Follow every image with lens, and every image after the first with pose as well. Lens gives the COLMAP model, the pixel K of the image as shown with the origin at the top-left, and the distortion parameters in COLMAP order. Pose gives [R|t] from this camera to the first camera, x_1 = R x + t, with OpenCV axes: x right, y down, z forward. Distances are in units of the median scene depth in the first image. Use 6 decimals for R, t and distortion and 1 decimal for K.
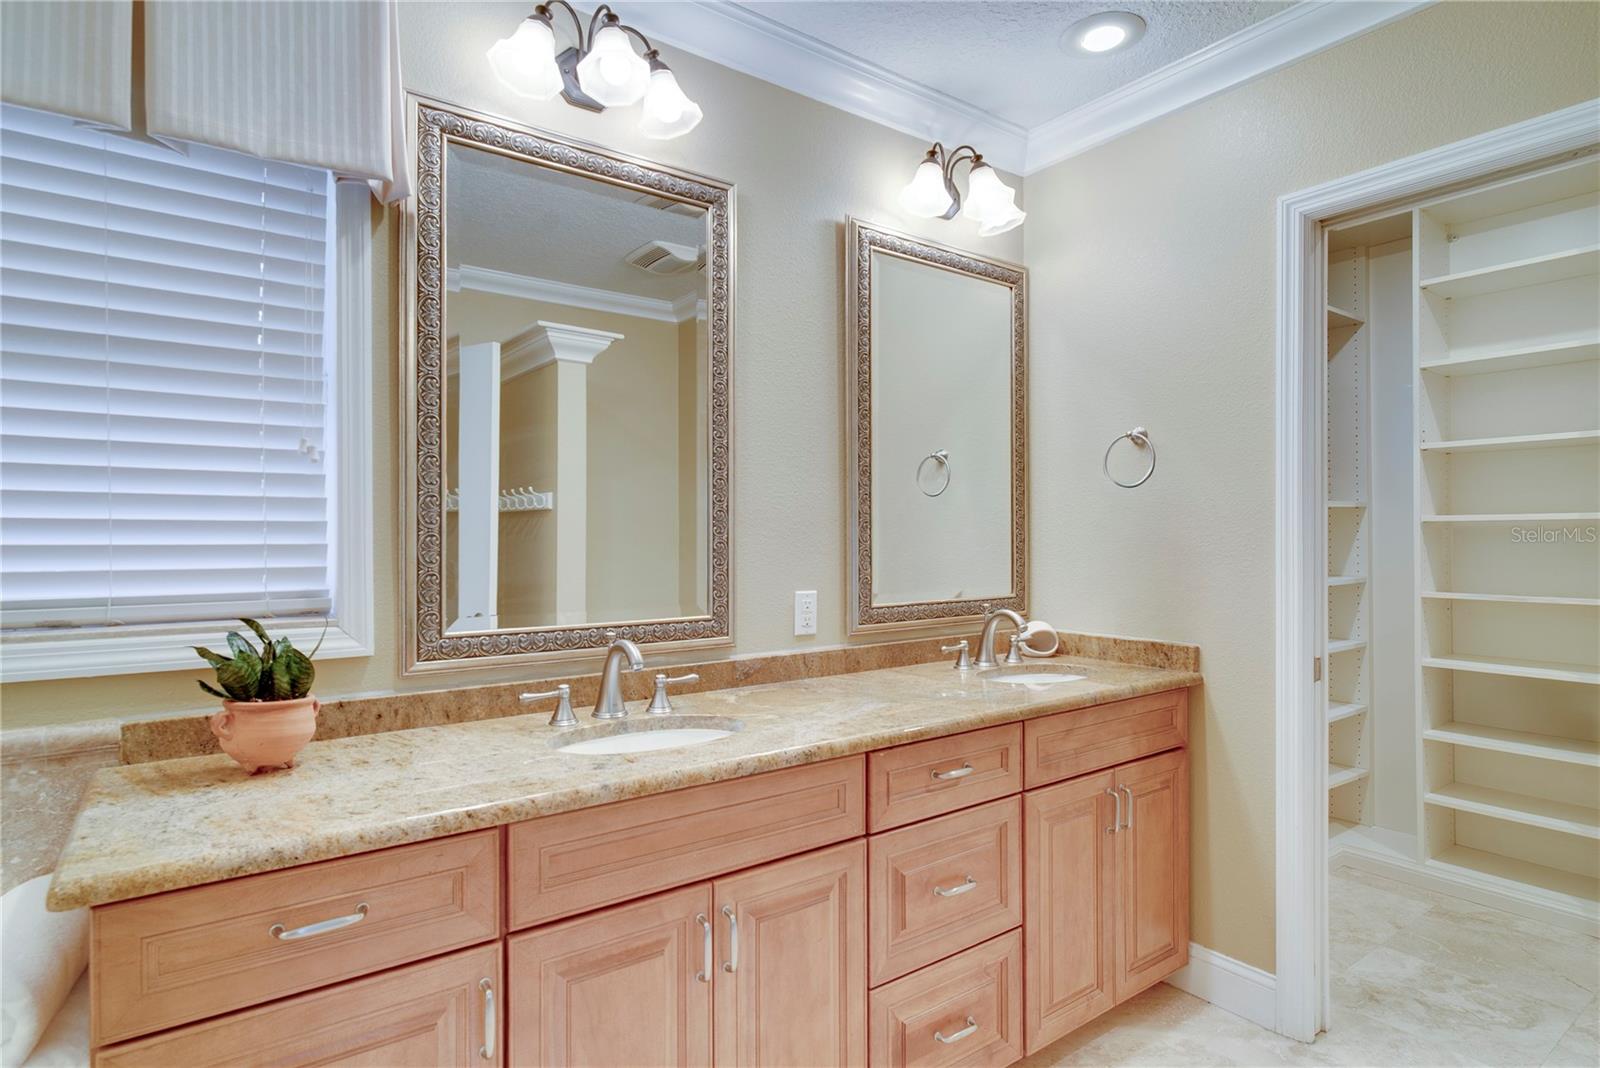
lens RADIAL K [[843.9, 0, 800.0], [0, 843.9, 534.0], [0, 0, 1]] dist [-0.009059, -0.001532]
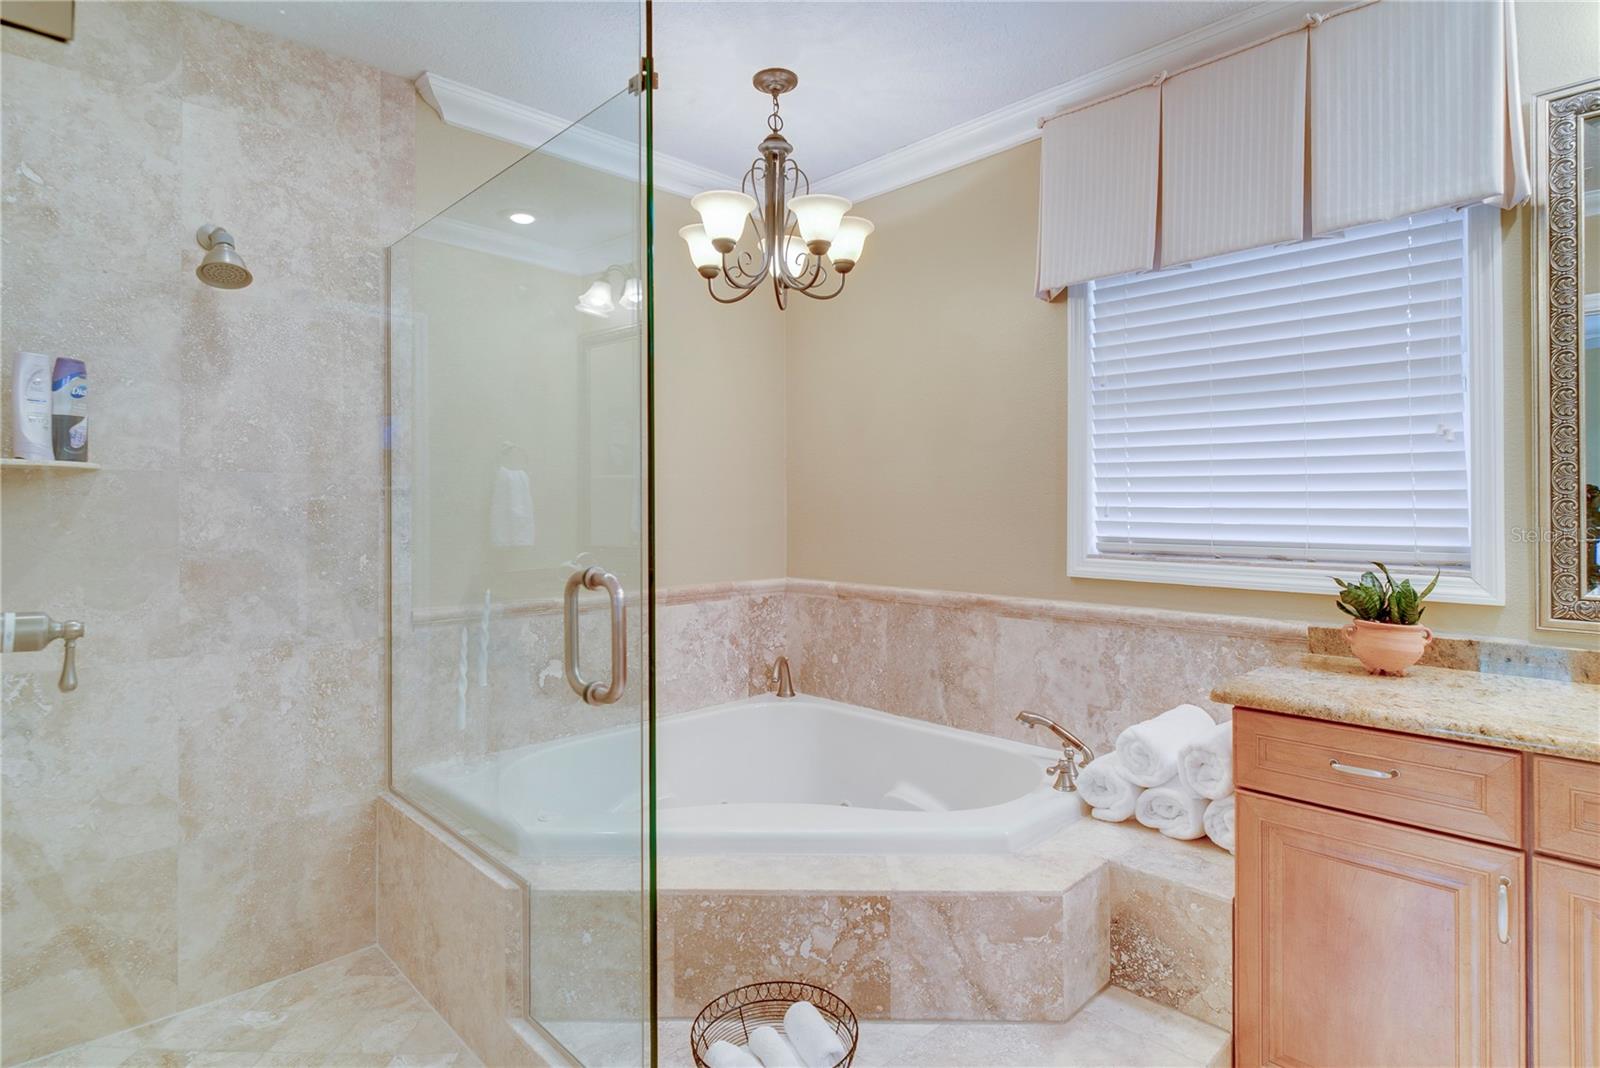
lens RADIAL K [[843.9, 0, 800.0], [0, 843.9, 534.0], [0, 0, 1]] dist [-0.009059, -0.001532]
pose [[0.137294, 0.036616, -0.989853, 0.538933], [0.007370, 0.999251, 0.037986, -0.004743], [0.990503, -0.012511, 0.136921, -0.116483]]
